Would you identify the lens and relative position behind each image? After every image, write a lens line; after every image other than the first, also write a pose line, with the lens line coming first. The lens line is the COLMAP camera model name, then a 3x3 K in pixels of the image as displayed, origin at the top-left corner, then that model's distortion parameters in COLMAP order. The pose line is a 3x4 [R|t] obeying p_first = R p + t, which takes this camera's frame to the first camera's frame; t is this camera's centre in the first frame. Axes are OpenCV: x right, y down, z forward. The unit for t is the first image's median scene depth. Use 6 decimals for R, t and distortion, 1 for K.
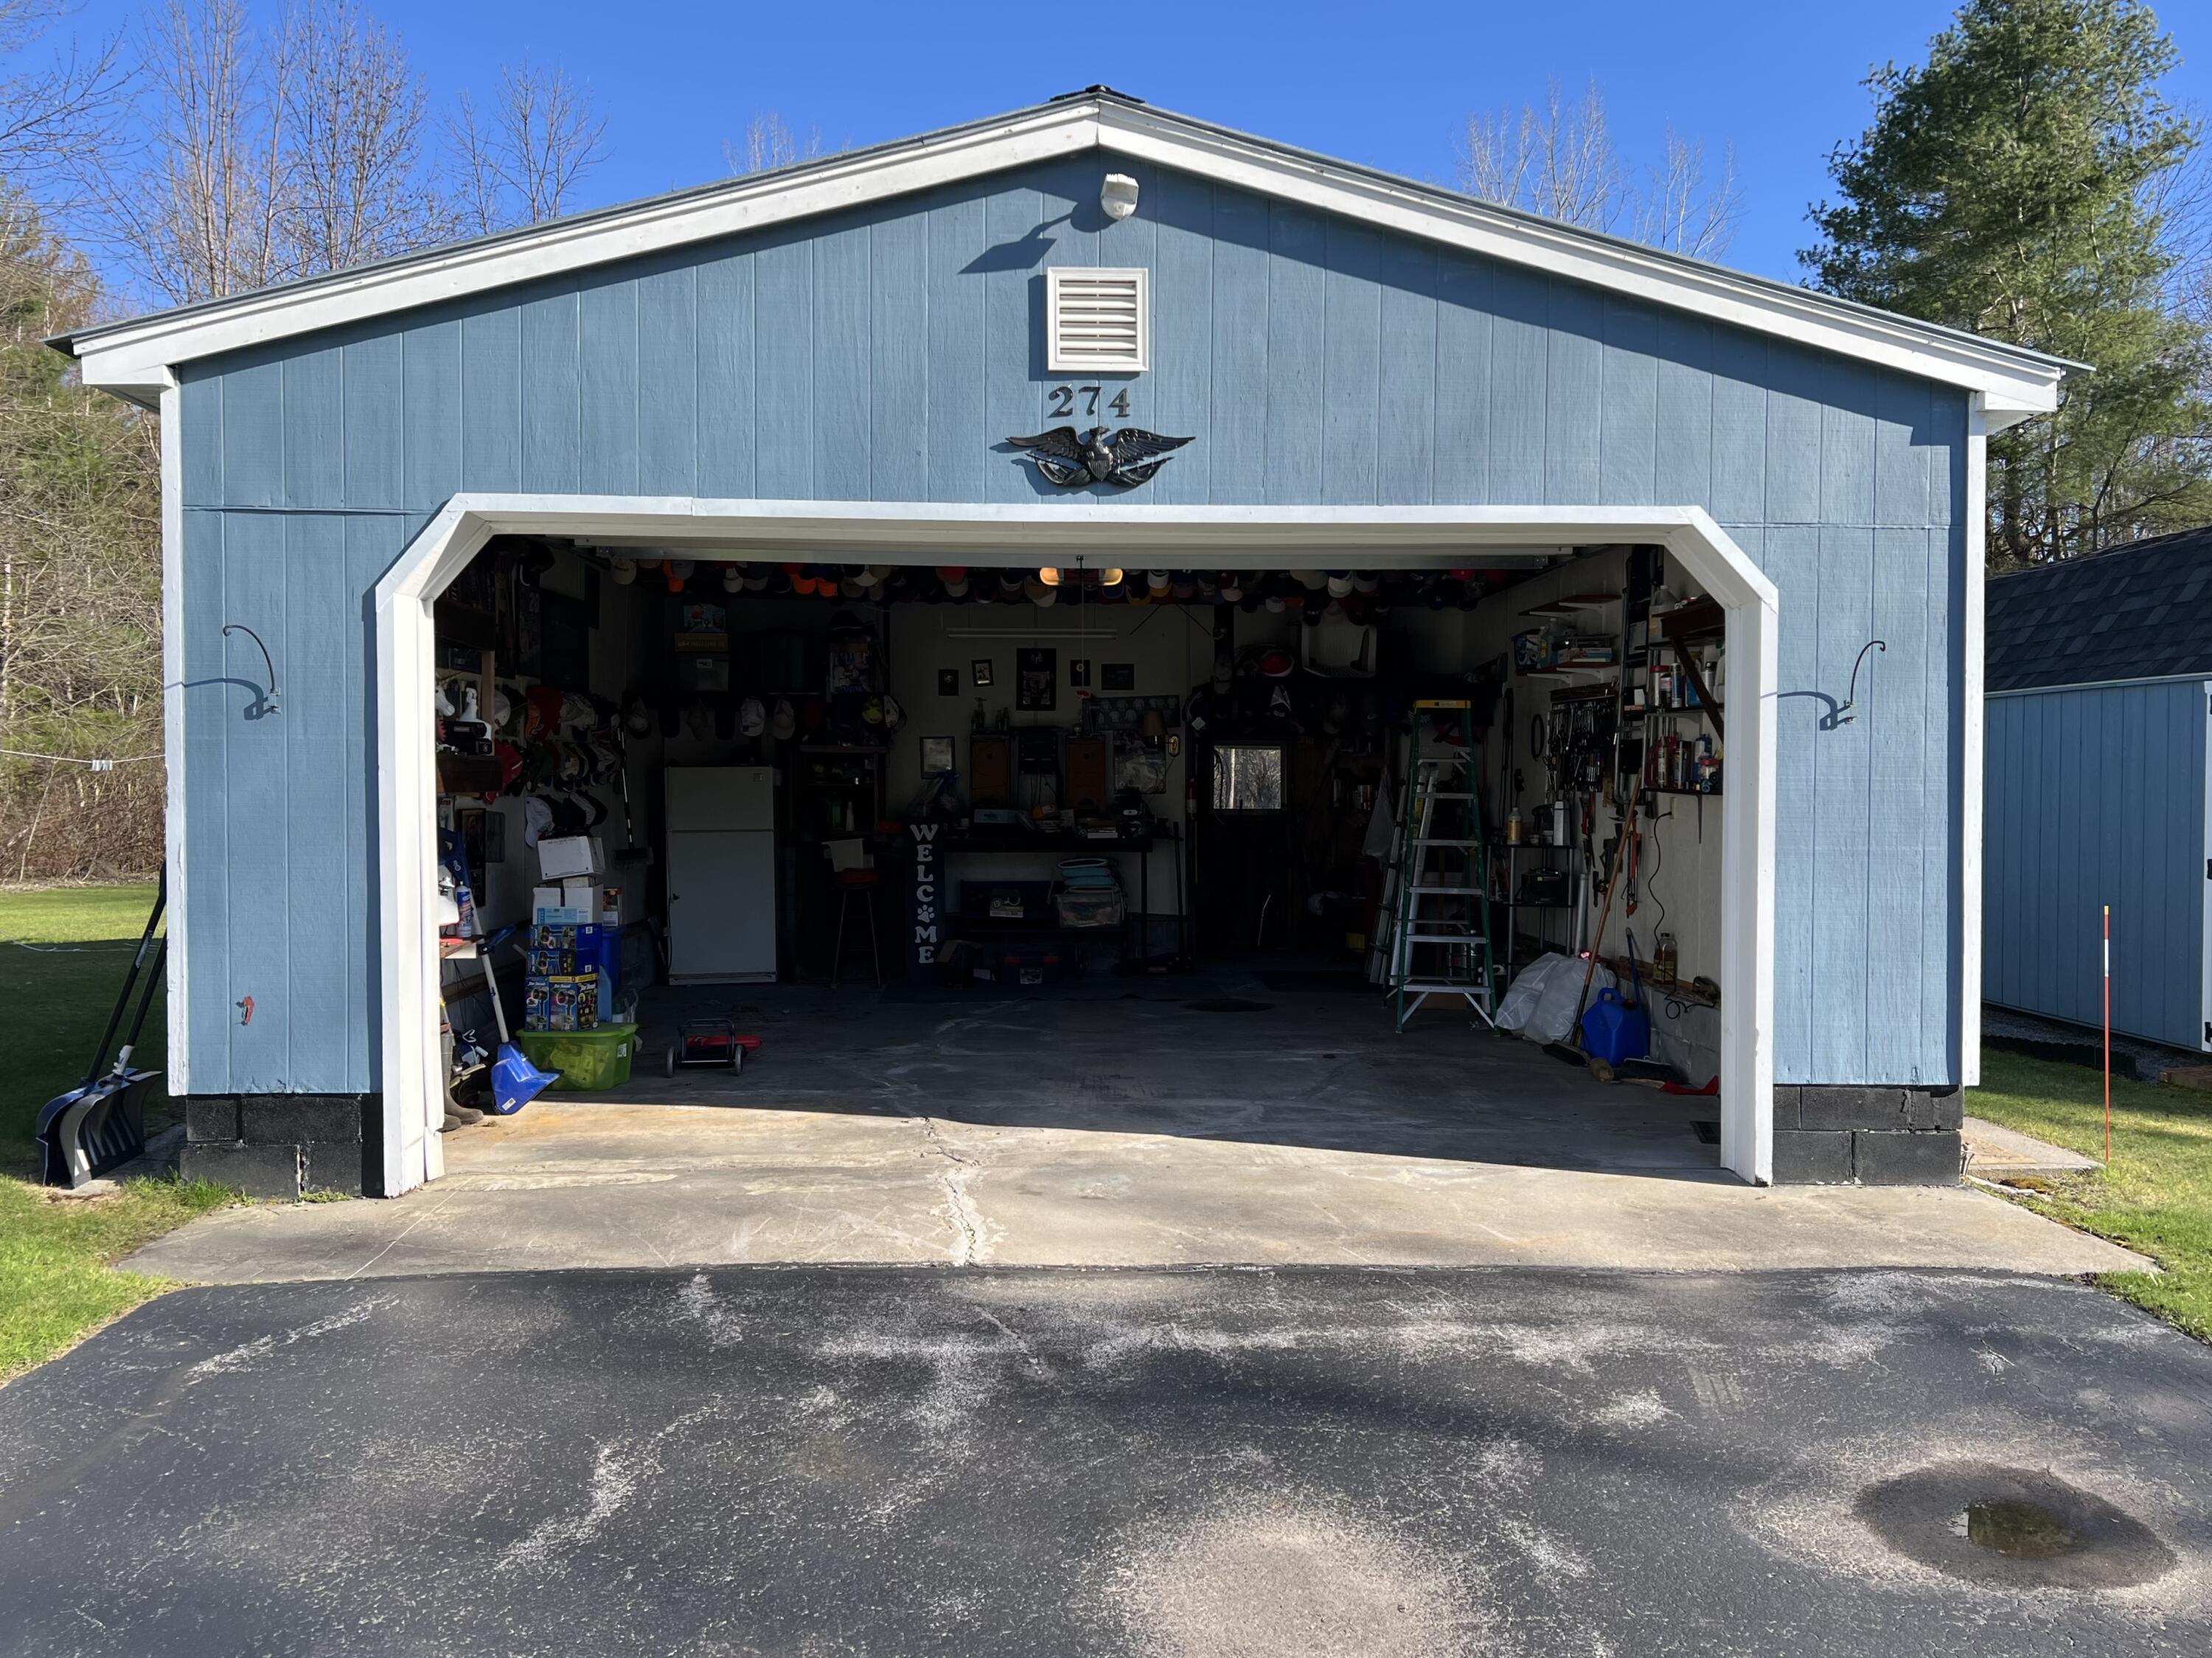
lens RADIAL K [[1496.6, 0, 1106.0], [0, 1496.6, 829.0], [0, 0, 1]] dist [0.039978, -0.000551]
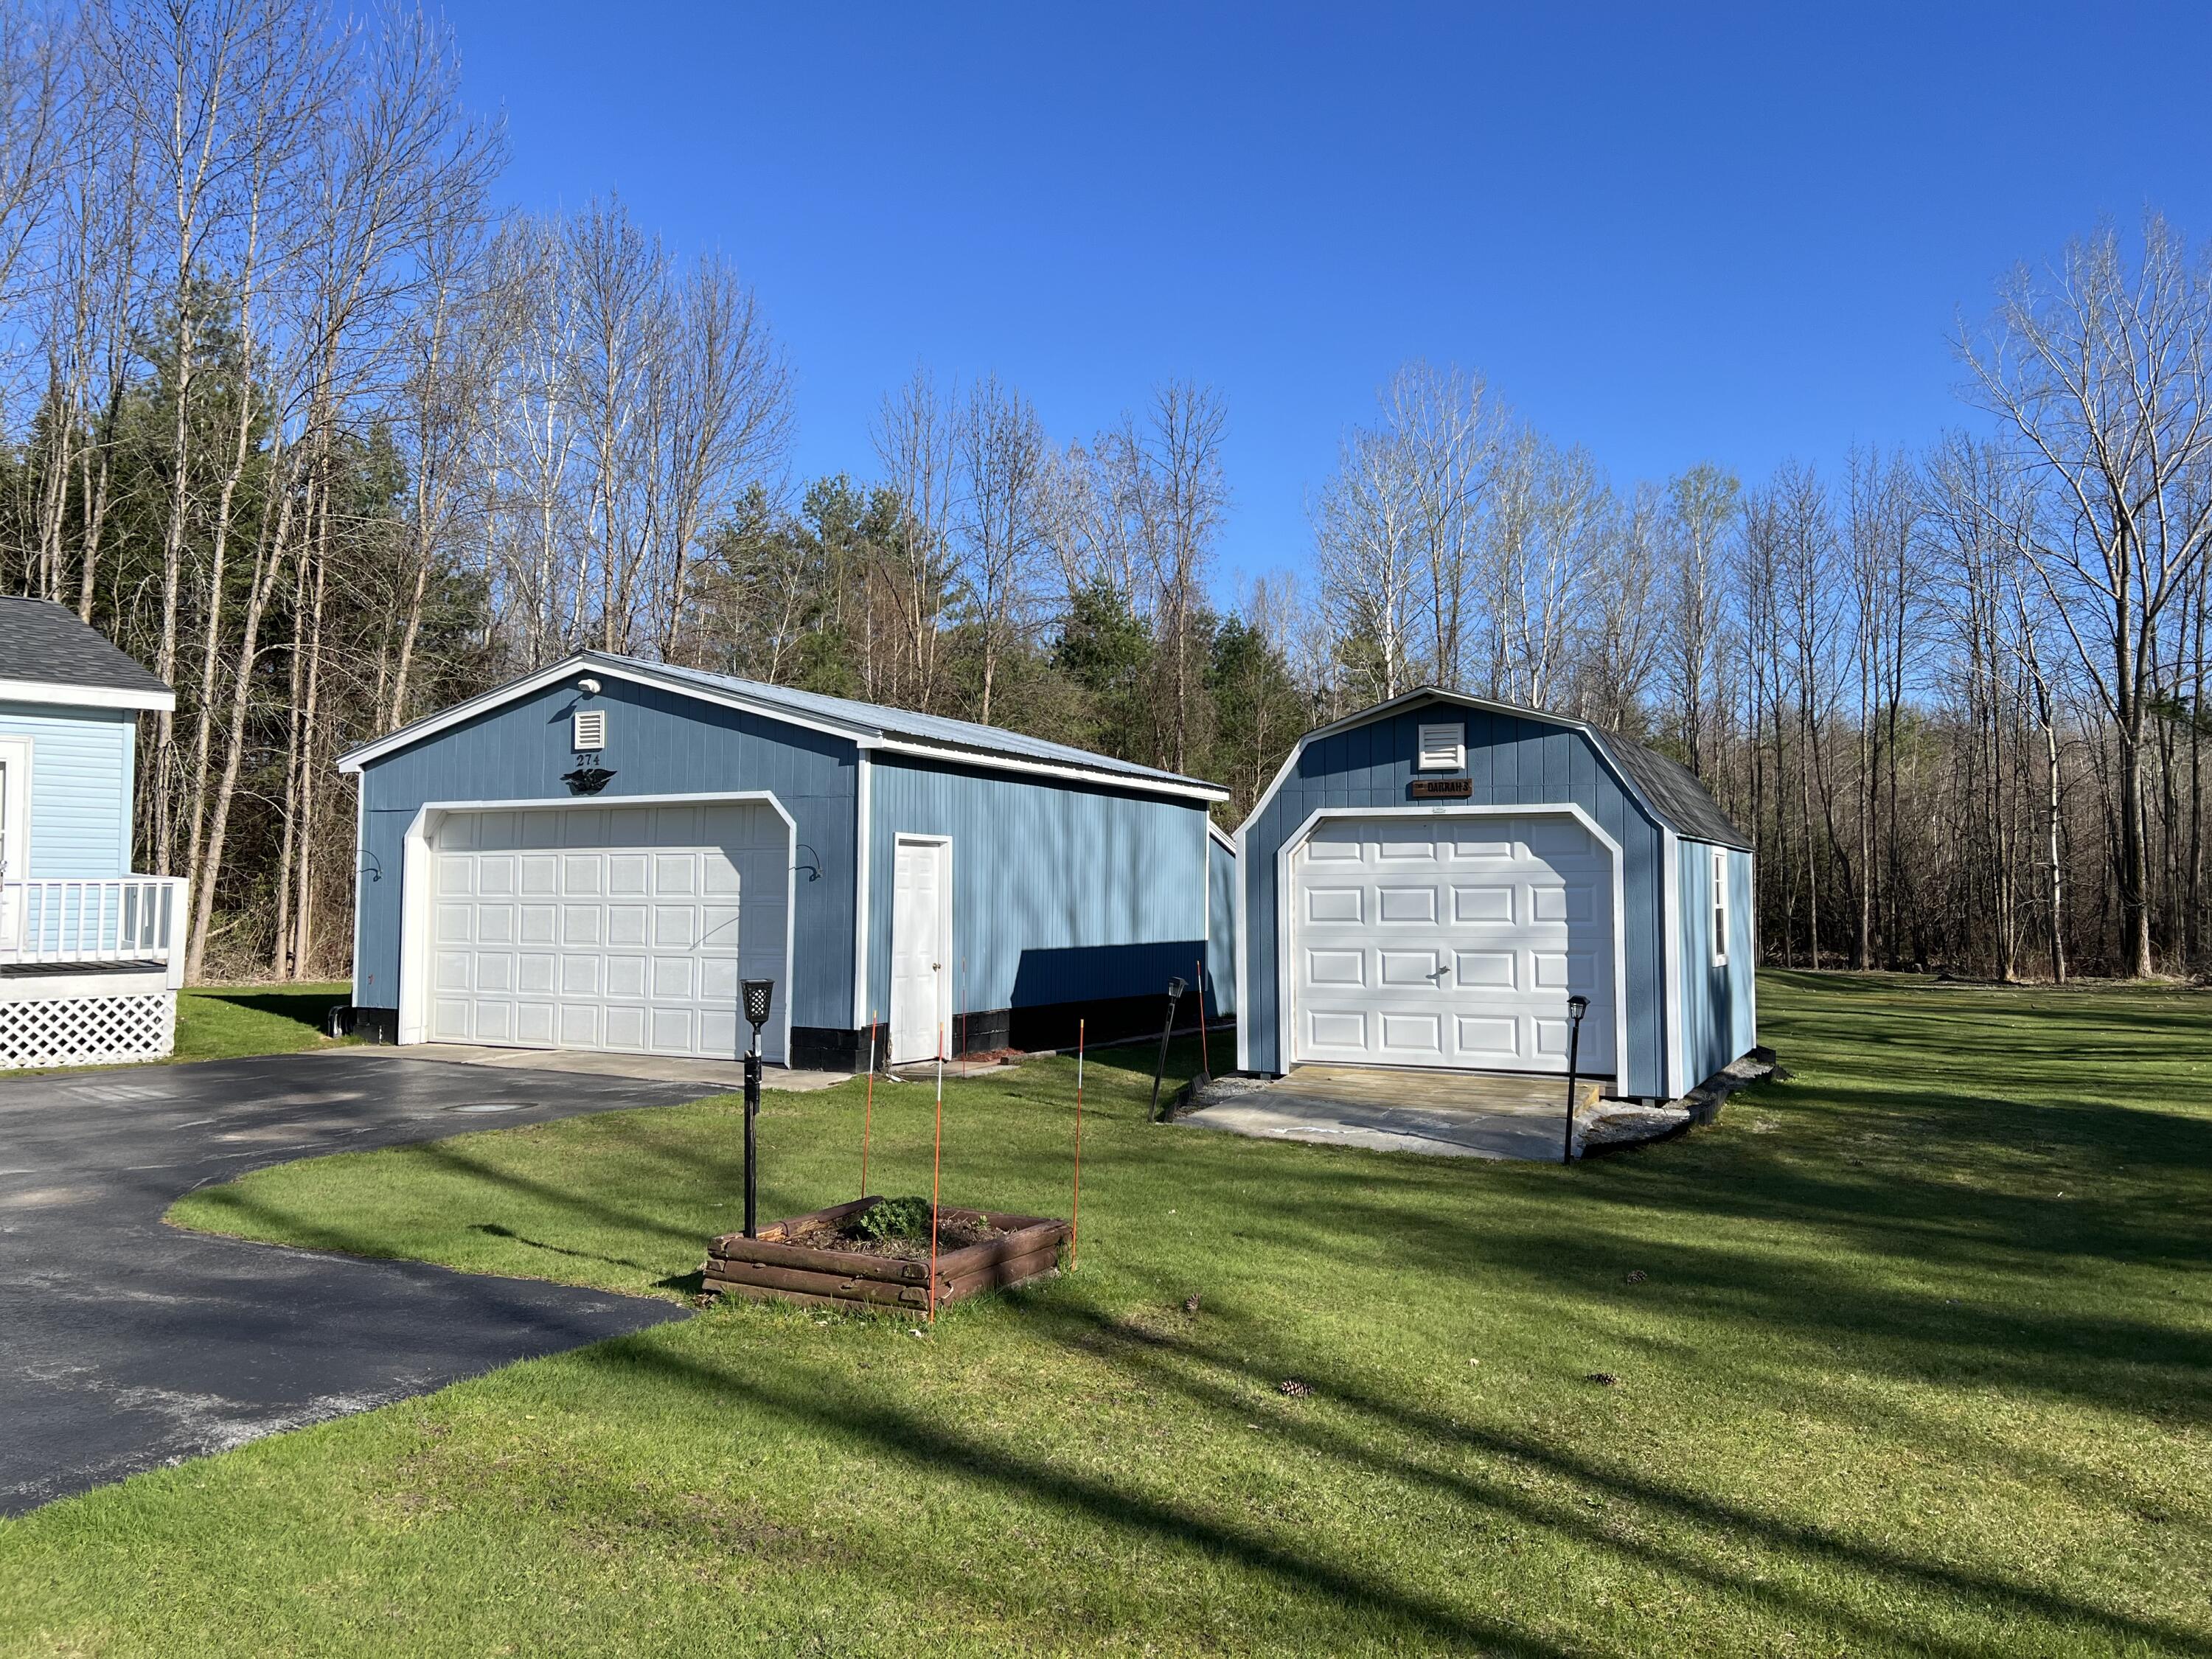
lens RADIAL K [[1608.0, 0, 1106.0], [0, 1608.0, 829.5], [0, 0, 1]] dist [-0.003319, -0.003374]
pose [[0.878173, -0.022079, -0.477833, 2.180057], [-0.011391, 0.997686, -0.067035, 0.020394], [0.478207, 0.064312, 0.875889, -1.065254]]
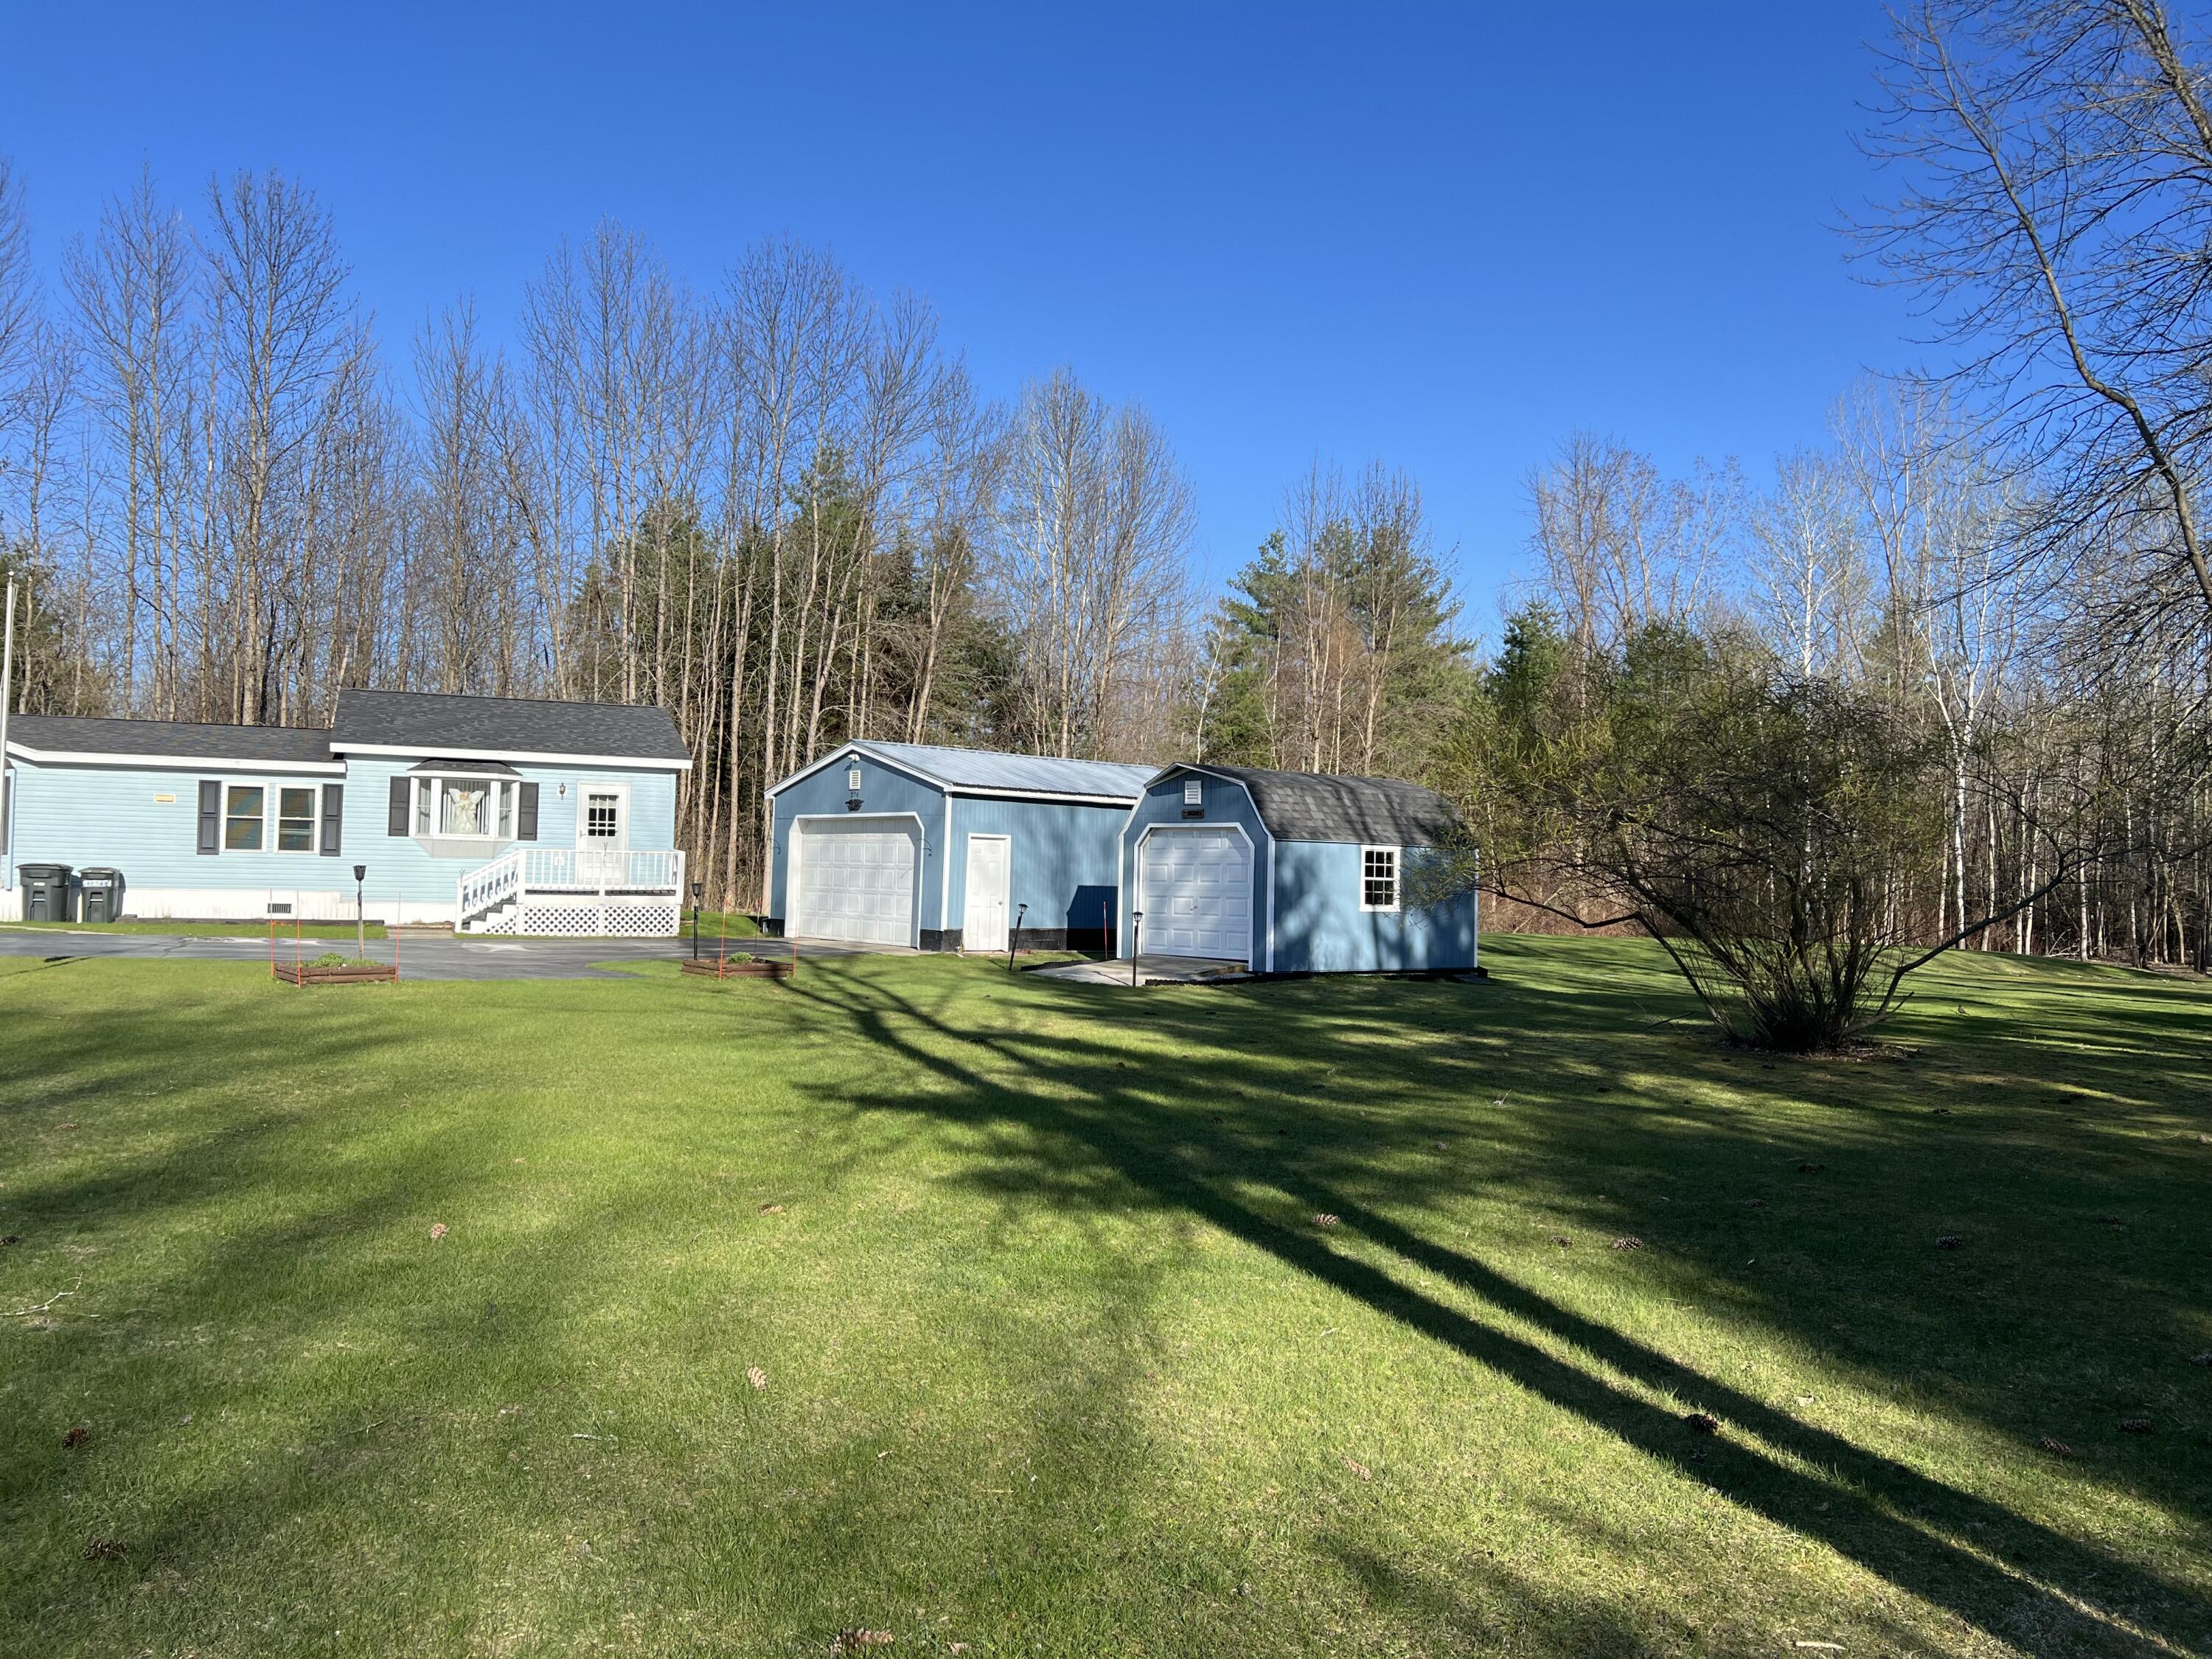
lens RADIAL K [[1608.0, 0, 1106.0], [0, 1608.0, 829.5], [0, 0, 1]] dist [-0.003319, -0.003374]
pose [[0.606513, -0.012060, -0.794982, 5.006128], [-0.043520, 0.997882, -0.048341, 0.073220], [0.793882, 0.063917, 0.604703, -1.699169]]
